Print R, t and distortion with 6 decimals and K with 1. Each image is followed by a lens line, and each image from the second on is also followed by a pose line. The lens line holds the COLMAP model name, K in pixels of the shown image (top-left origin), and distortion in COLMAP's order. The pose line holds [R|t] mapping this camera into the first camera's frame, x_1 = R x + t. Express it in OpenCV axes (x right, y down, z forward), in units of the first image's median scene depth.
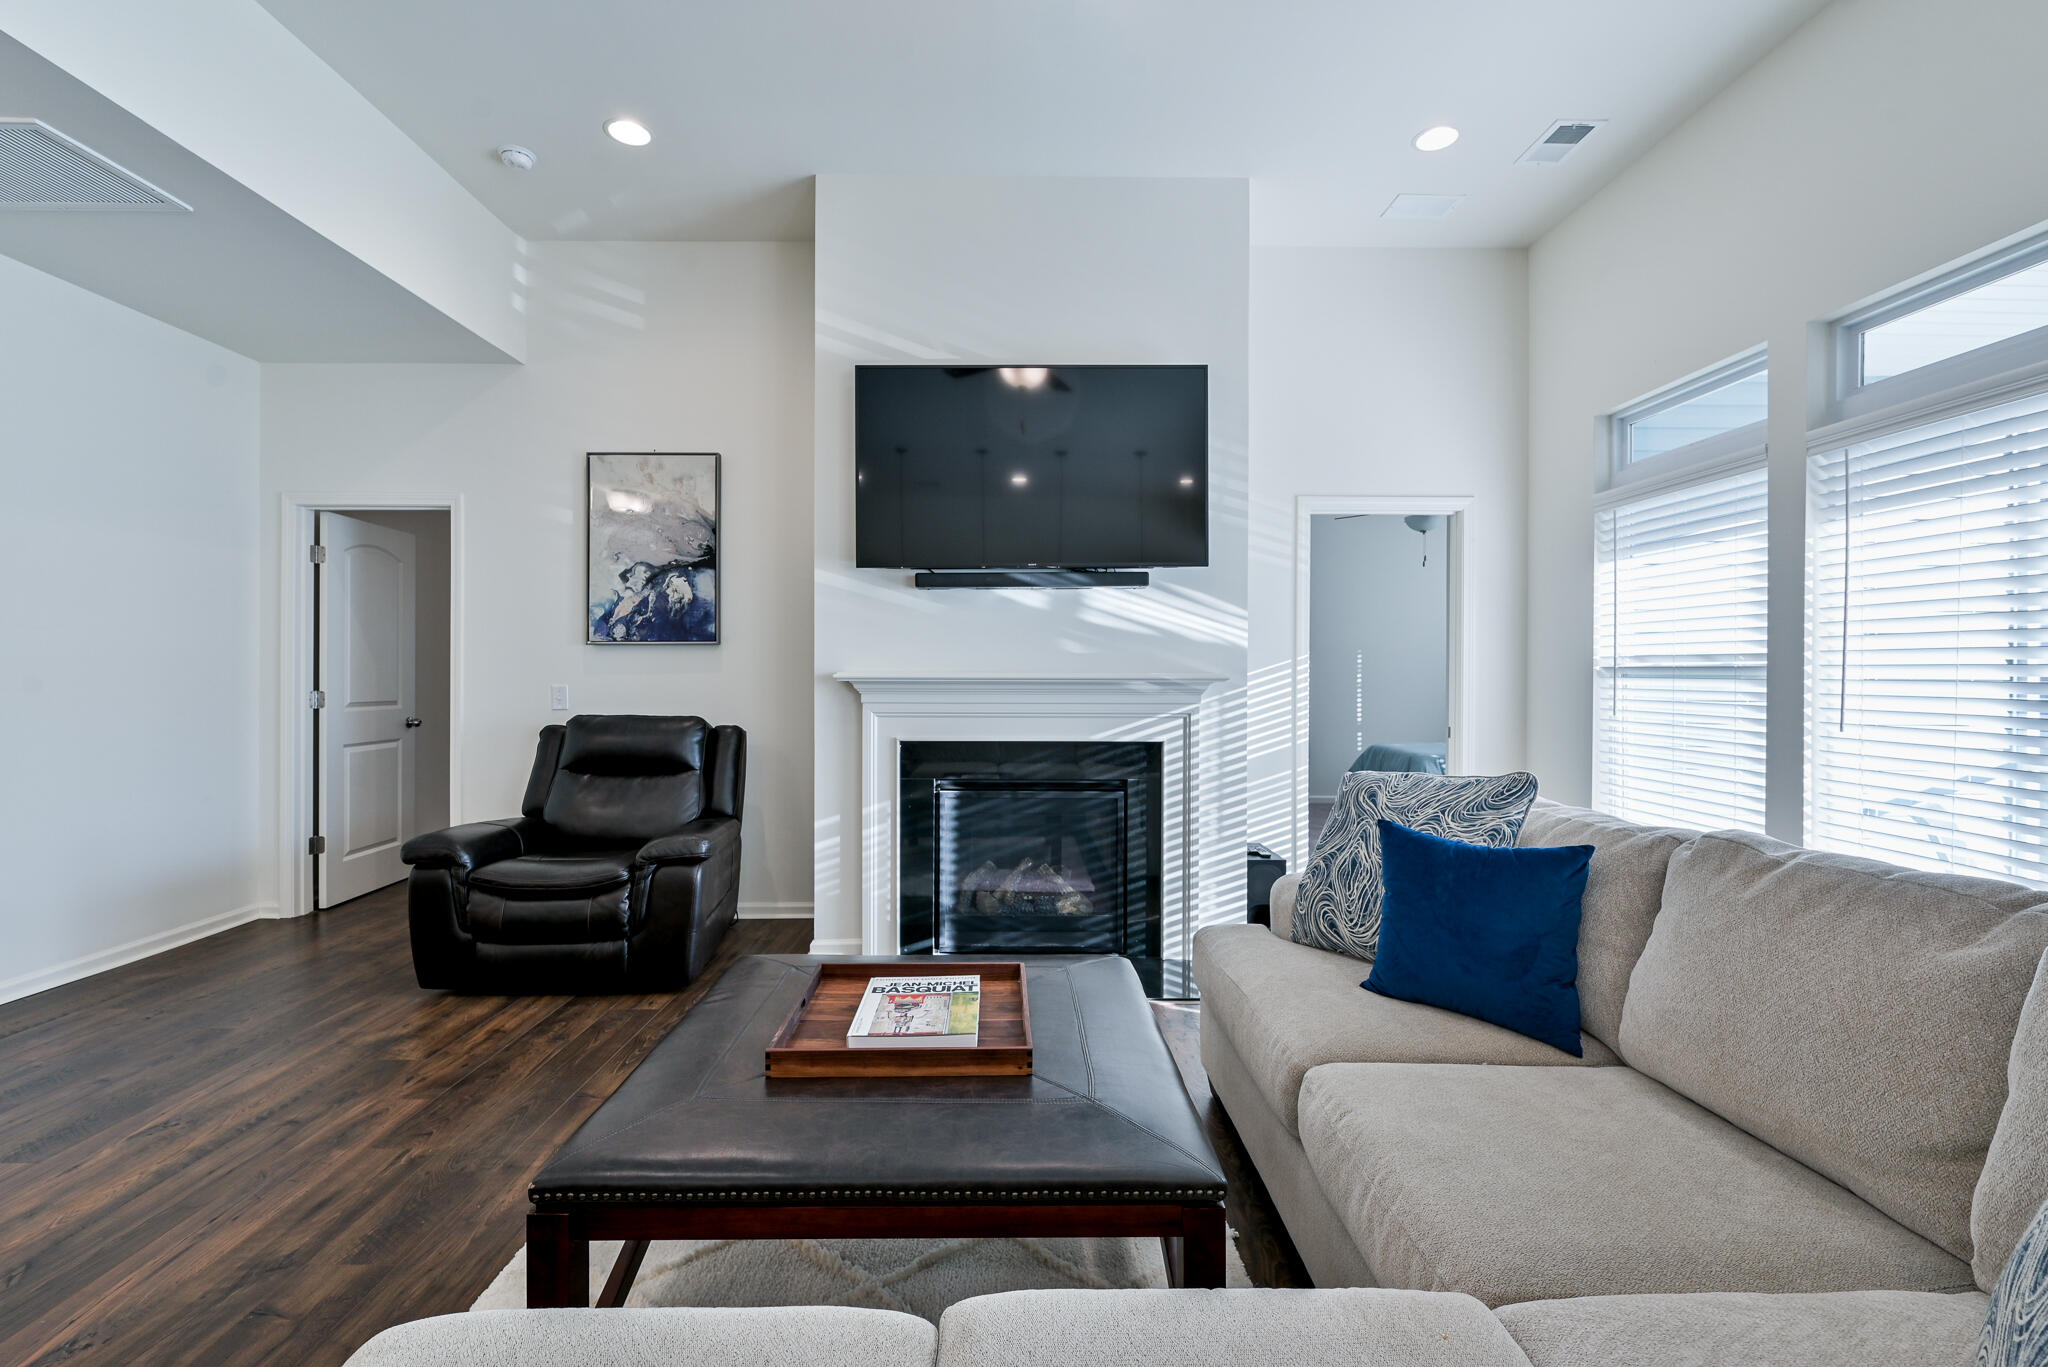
lens RADIAL K [[878.8, 0, 1013.2], [0, 878.8, 674.4], [0, 0, 1]] dist [0.000207, -0.000444]
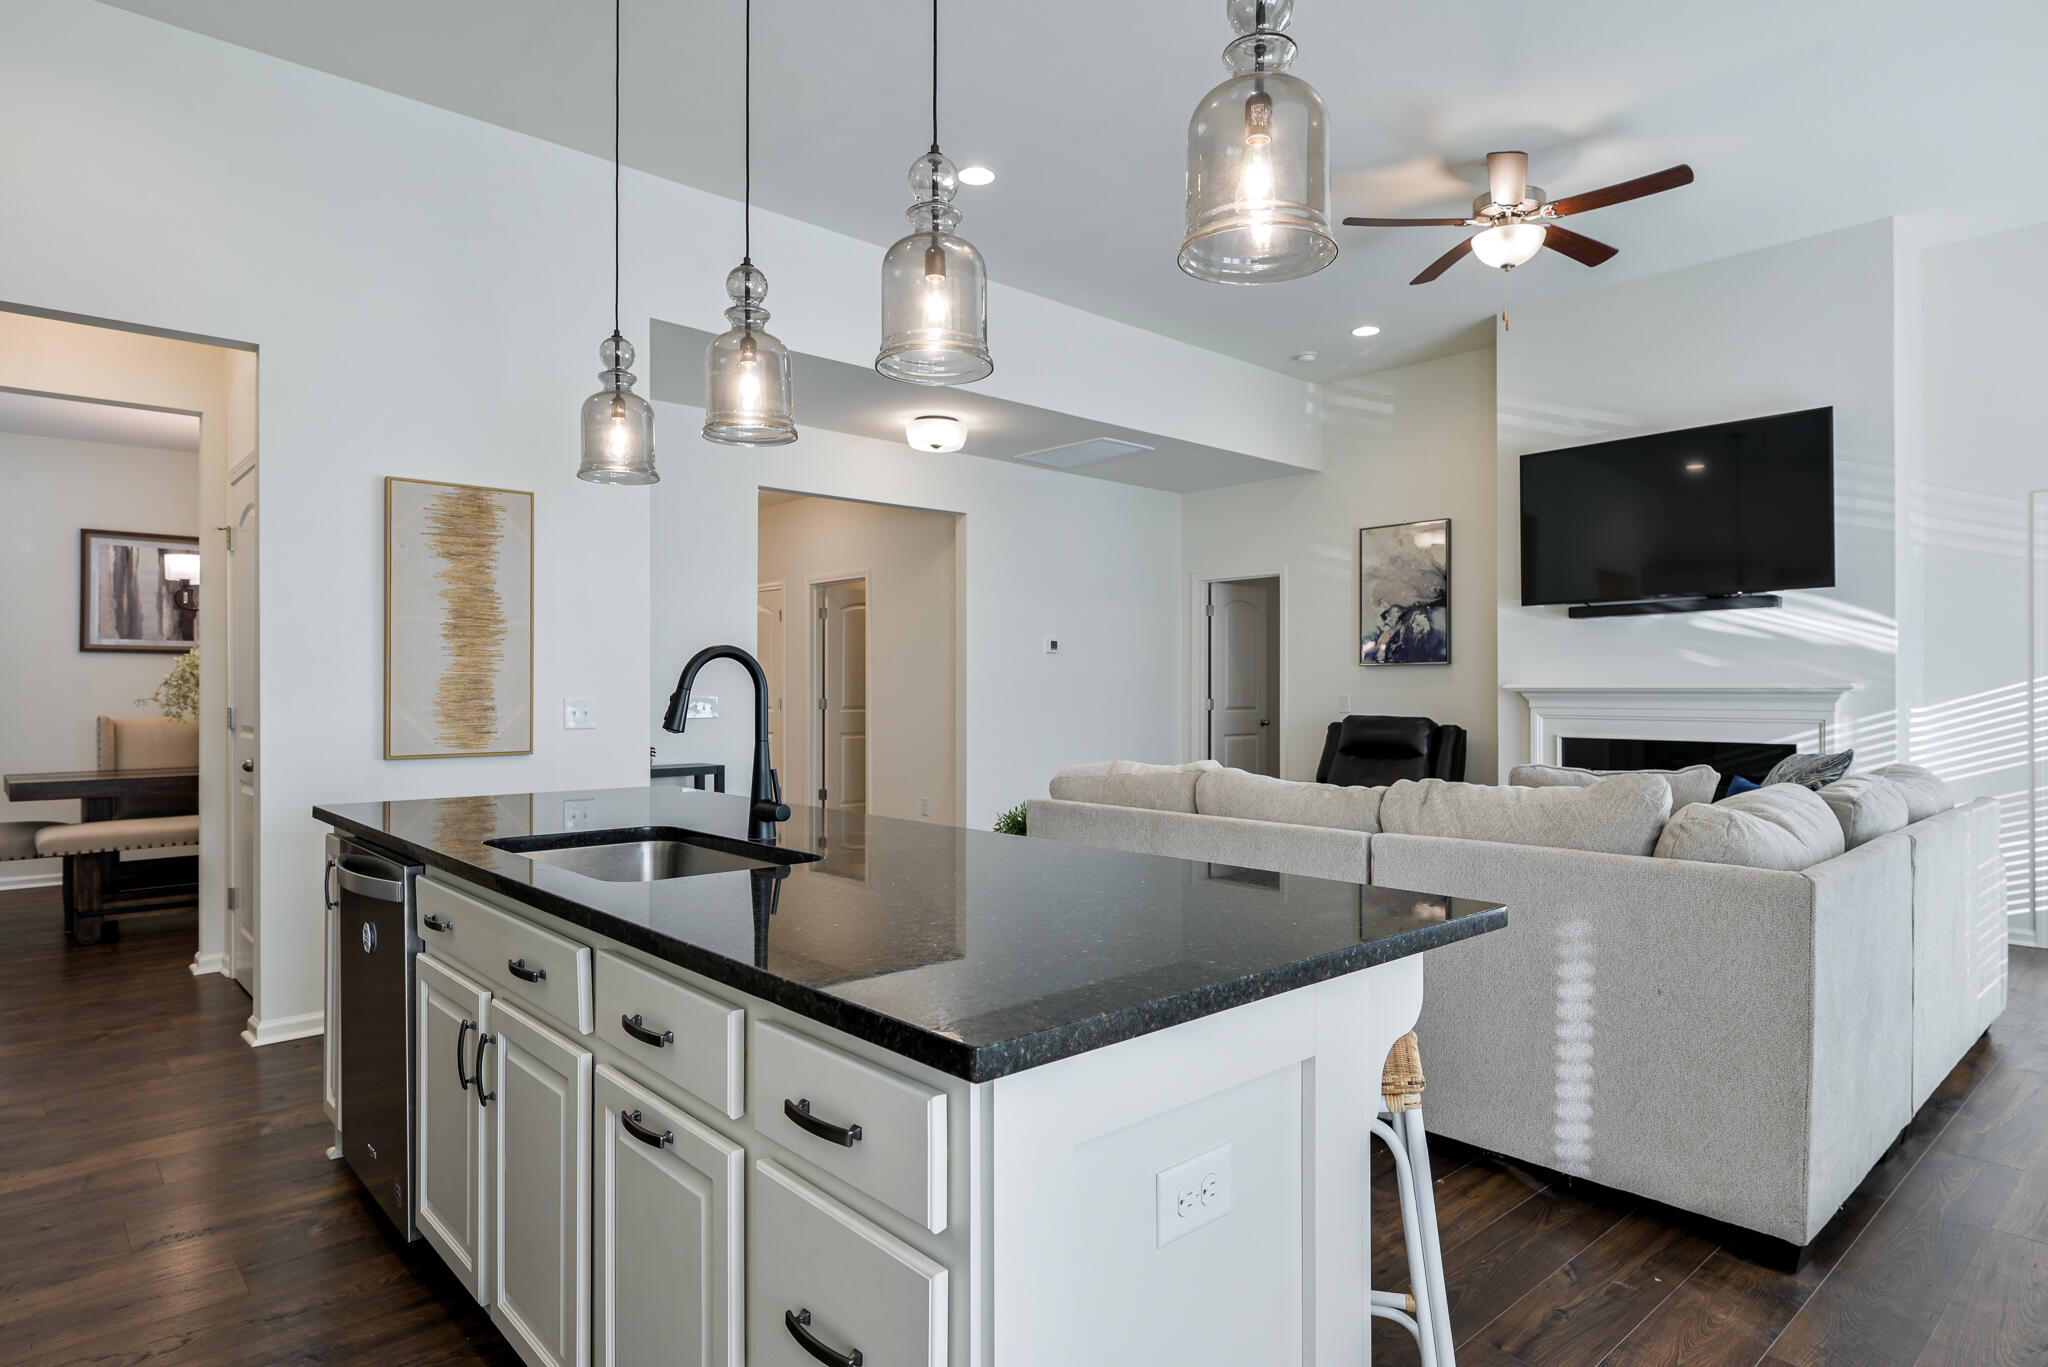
lens RADIAL K [[1147.1, 0, 1030.8], [0, 1147.1, 683.8], [0, 0, 1]] dist [0.004157, 0.000106]
pose [[0.665699, -0.006644, -0.746191, 0.603382], [0.000110, 0.999961, -0.008805, 0.012023], [0.746220, 0.005780, 0.665674, -0.692198]]
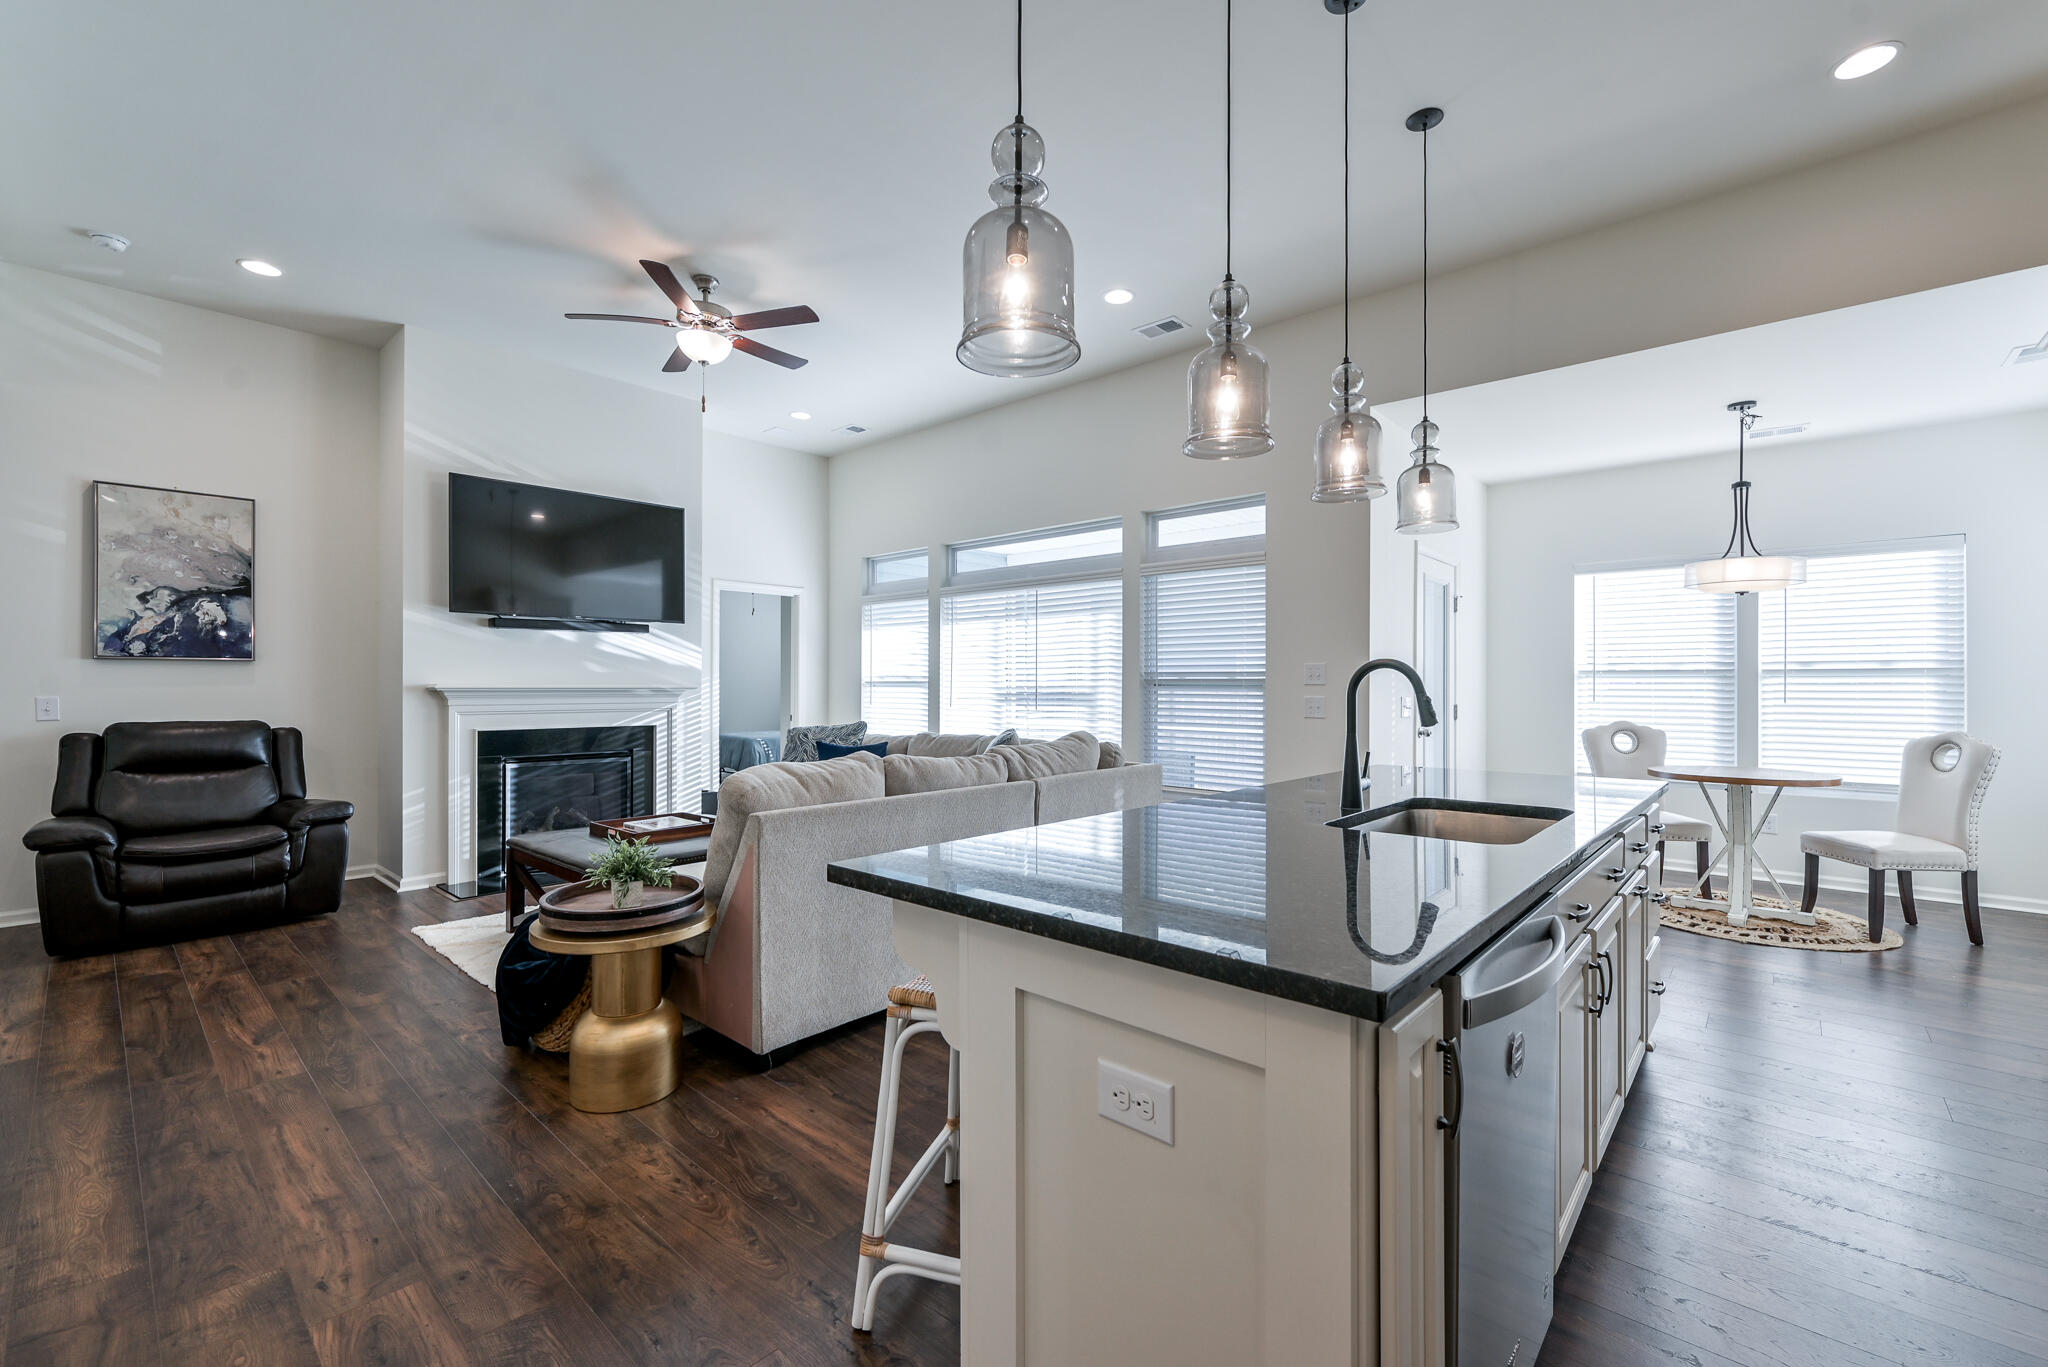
lens RADIAL K [[878.8, 0, 1028.5], [0, 878.8, 679.9], [0, 0, 1]] dist [0.000207, -0.000444]
pose [[0.672456, 0.003560, 0.740129, -0.584978], [0.002173, 0.999975, -0.006785, 0.001885], [-0.740134, 0.006171, 0.672431, -0.650988]]
